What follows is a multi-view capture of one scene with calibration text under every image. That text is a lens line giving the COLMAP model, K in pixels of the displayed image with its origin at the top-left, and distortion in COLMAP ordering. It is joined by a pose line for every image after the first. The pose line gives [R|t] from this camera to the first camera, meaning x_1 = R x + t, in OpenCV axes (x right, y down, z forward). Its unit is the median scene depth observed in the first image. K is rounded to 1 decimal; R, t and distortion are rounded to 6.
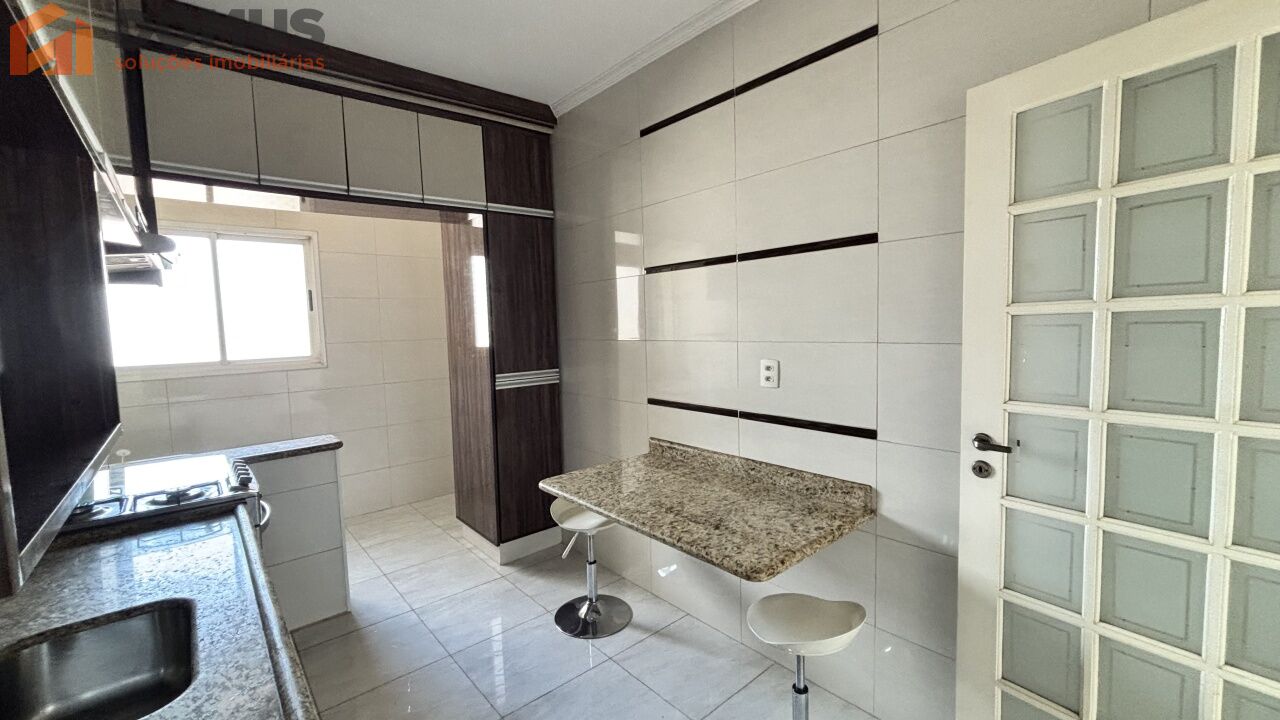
lens RADIAL K [[517.5, 0, 636.8], [0, 517.5, 361.2], [0, 0, 1]] dist [0.001012, -0.000026]
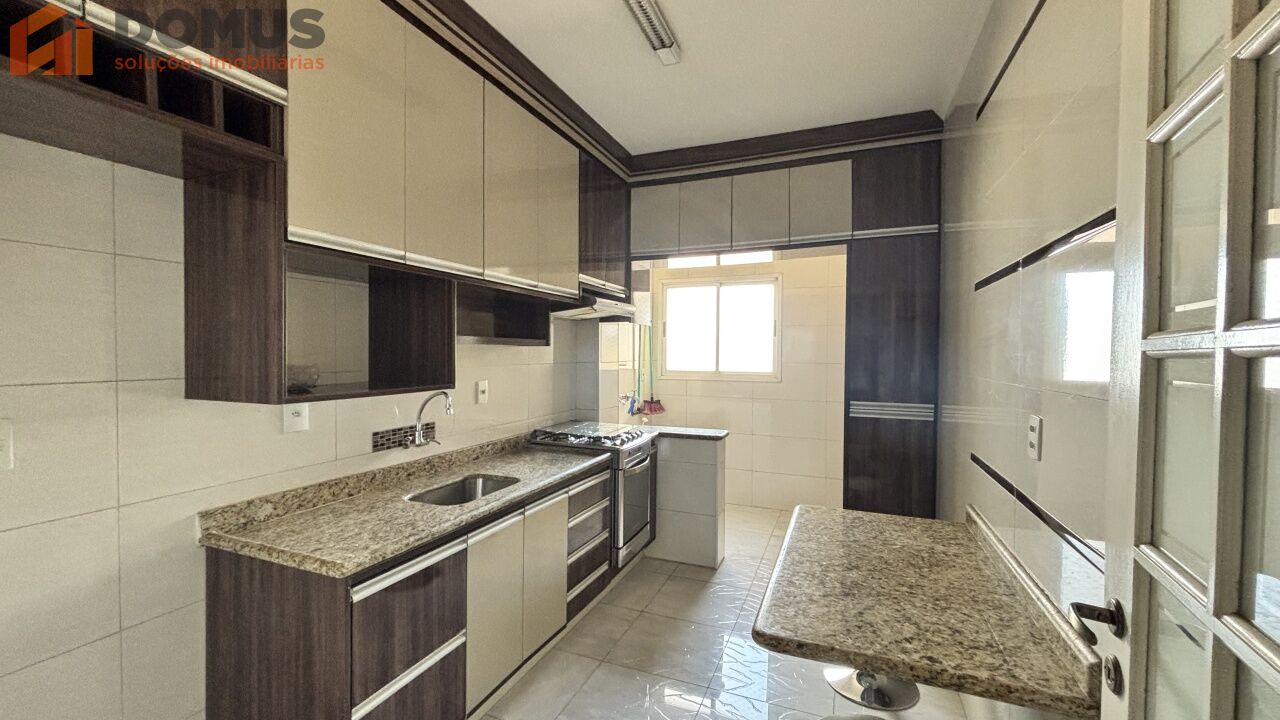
lens RADIAL K [[517.5, 0, 636.8], [0, 517.5, 361.2], [0, 0, 1]] dist [0.001012, -0.000026]
pose [[0.456473, 0.048309, -0.888425, 0.442789], [-0.088625, 0.996028, 0.008624, -0.024469], [0.885312, 0.074800, 0.458941, 0.179257]]
